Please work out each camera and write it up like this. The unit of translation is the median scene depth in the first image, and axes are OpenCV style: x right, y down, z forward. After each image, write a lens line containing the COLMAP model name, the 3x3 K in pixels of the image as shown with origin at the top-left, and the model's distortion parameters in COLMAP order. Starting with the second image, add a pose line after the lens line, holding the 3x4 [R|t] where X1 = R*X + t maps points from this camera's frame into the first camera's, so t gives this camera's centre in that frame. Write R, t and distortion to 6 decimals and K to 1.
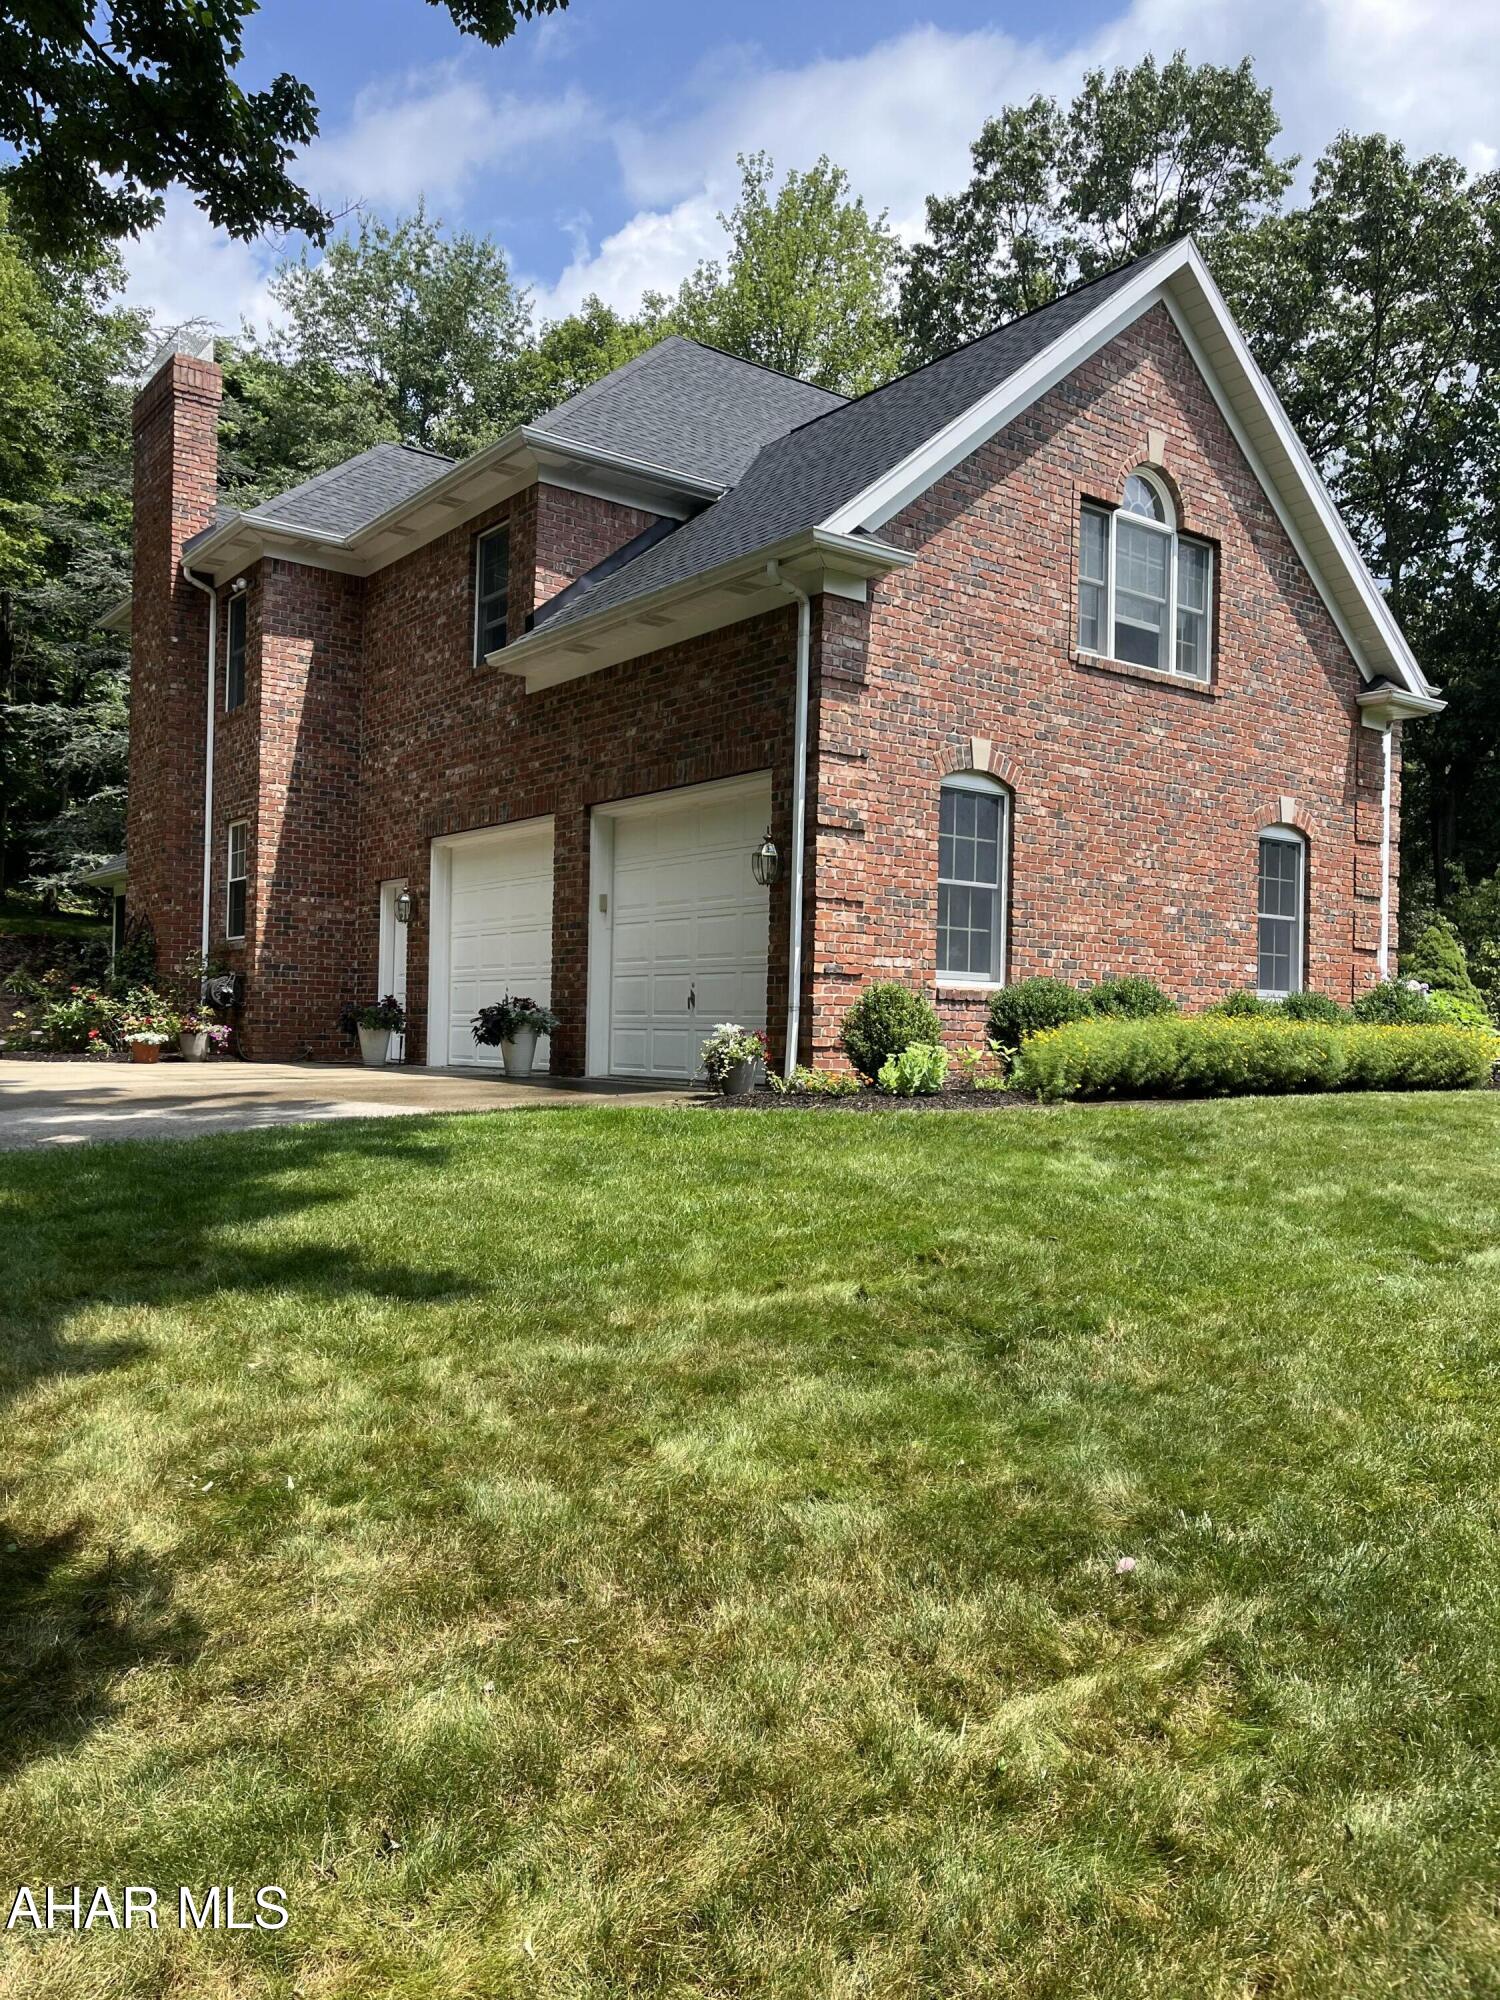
lens RADIAL K [[1500.7, 0, 750.0], [0, 1500.7, 1000.0], [0, 0, 1]] dist [0.068299, -0.060042]
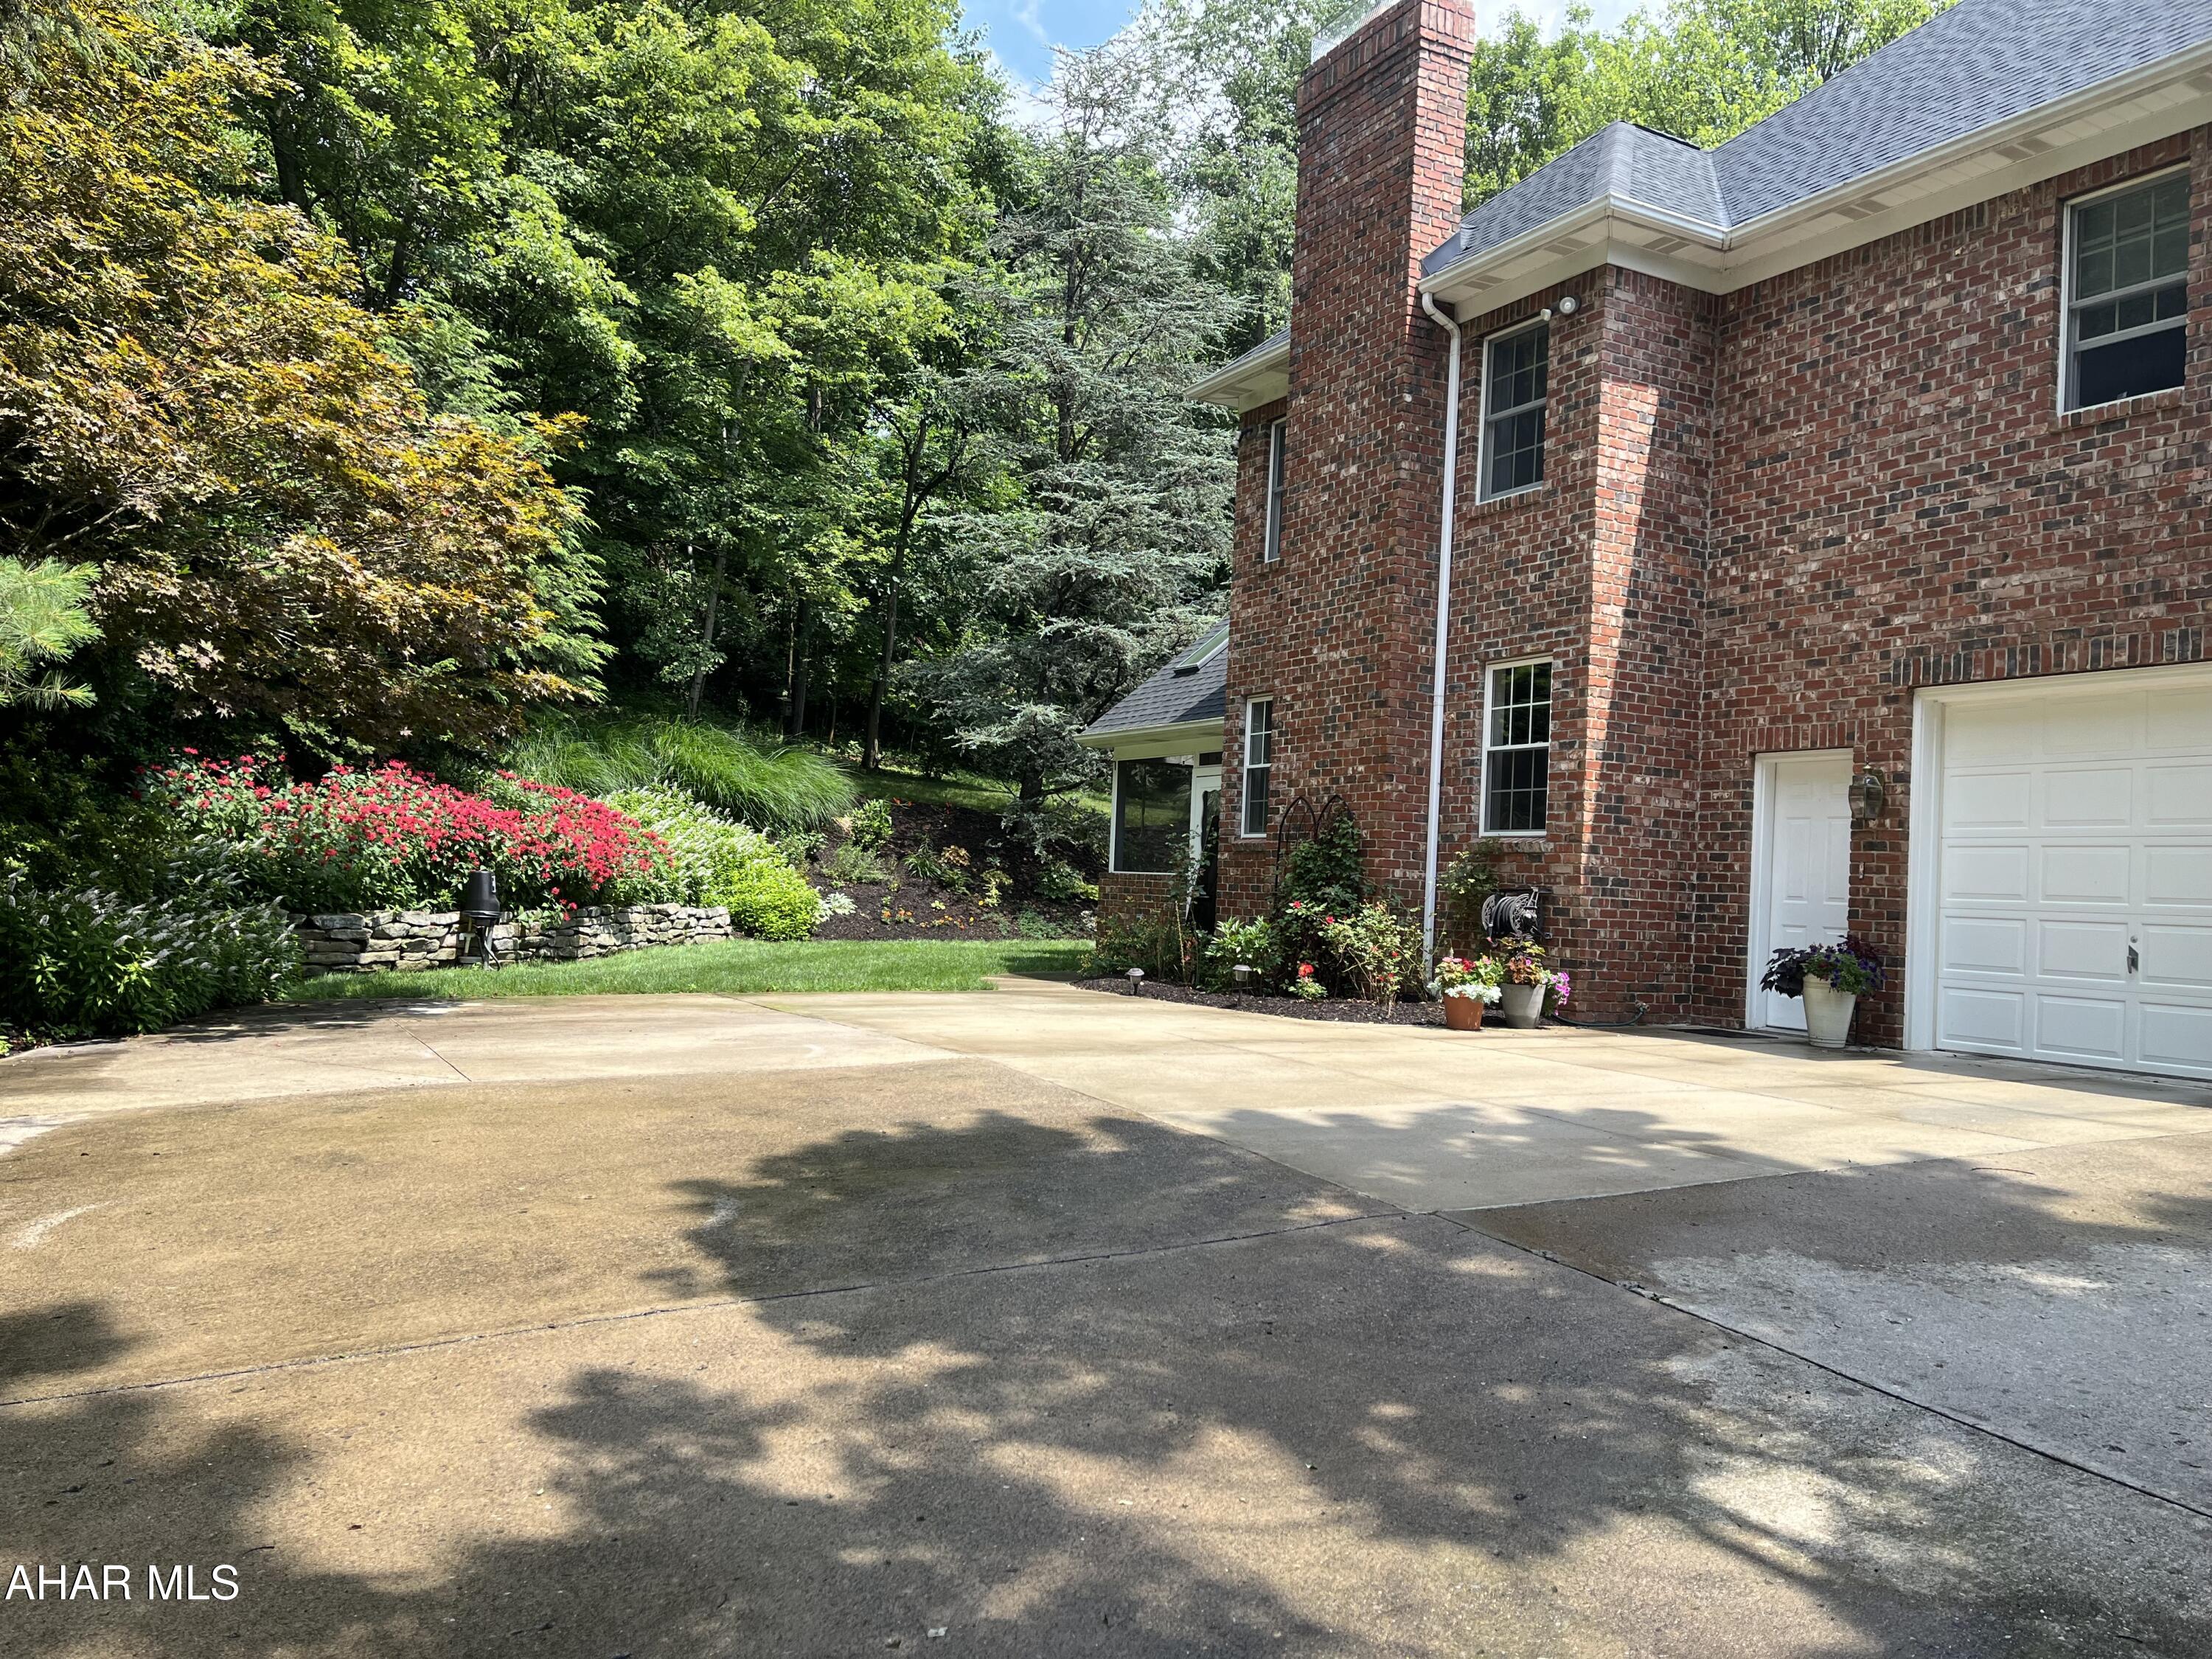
lens RADIAL K [[1659.7, 0, 1106.0], [0, 1659.7, 829.5], [0, 0, 1]] dist [0.068299, -0.060042]
pose [[0.989052, 0.024527, -0.145516, -0.419471], [-0.027596, 0.999436, -0.019110, -0.024273], [0.144965, 0.022917, 0.989171, 0.244011]]
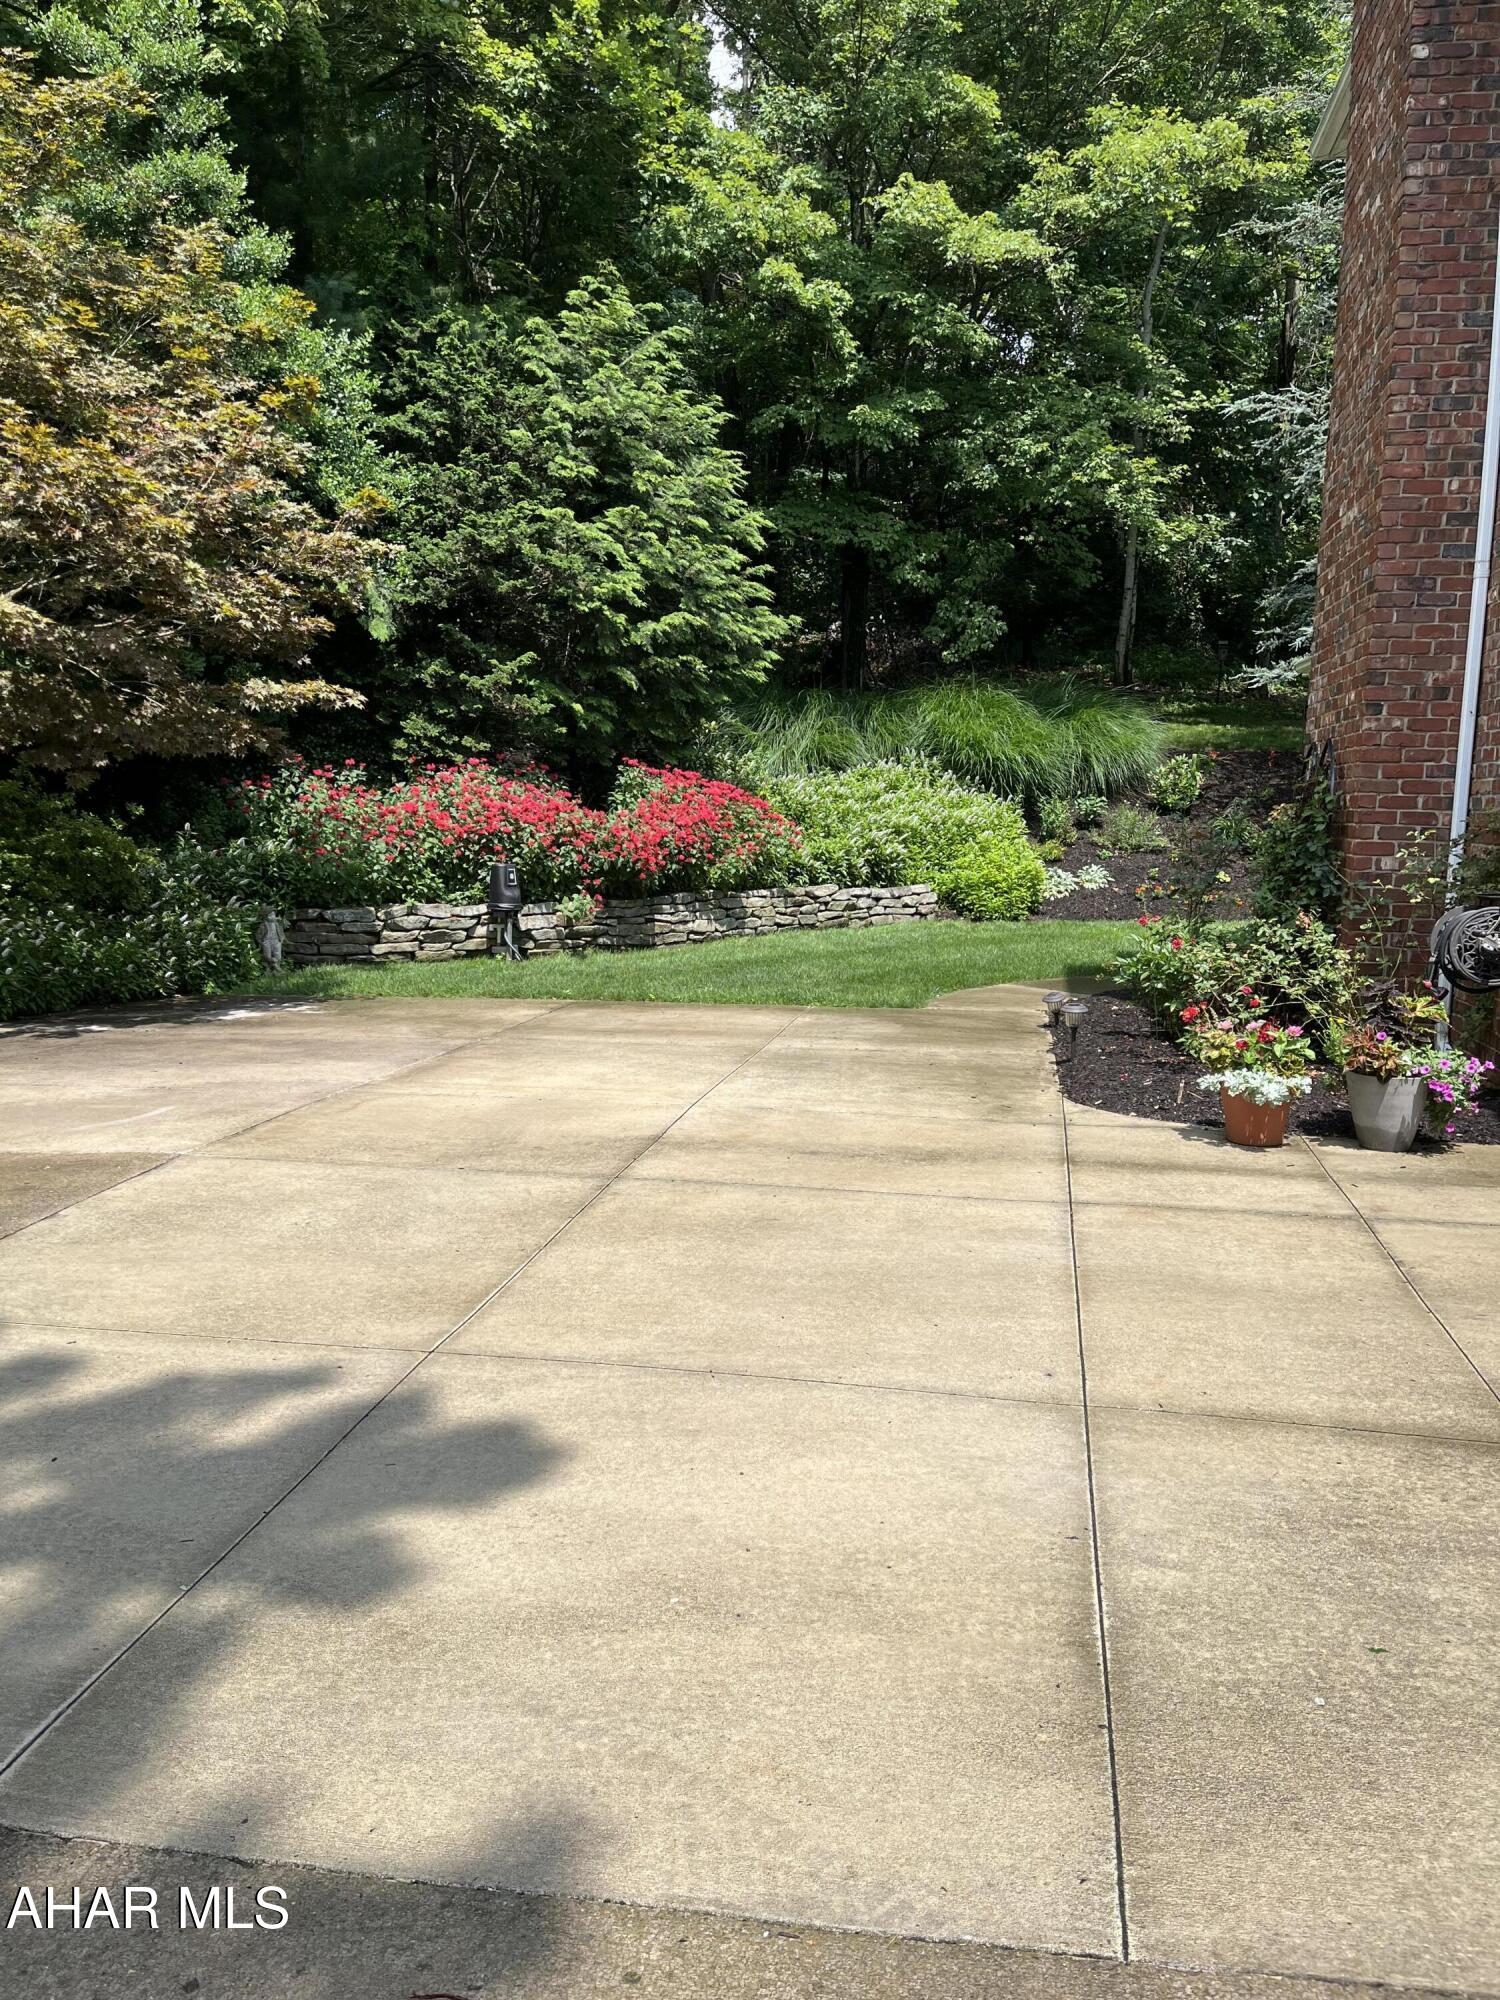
lens RADIAL K [[1521.7, 0, 752.6], [0, 1521.7, 964.5], [0, 0, 1]] dist [0.029561, -0.003951]
pose [[0.670351, 0.075209, -0.738223, -0.186207], [0.009817, 0.993864, 0.110168, -0.044158], [0.741979, -0.081099, 0.665500, 0.602784]]
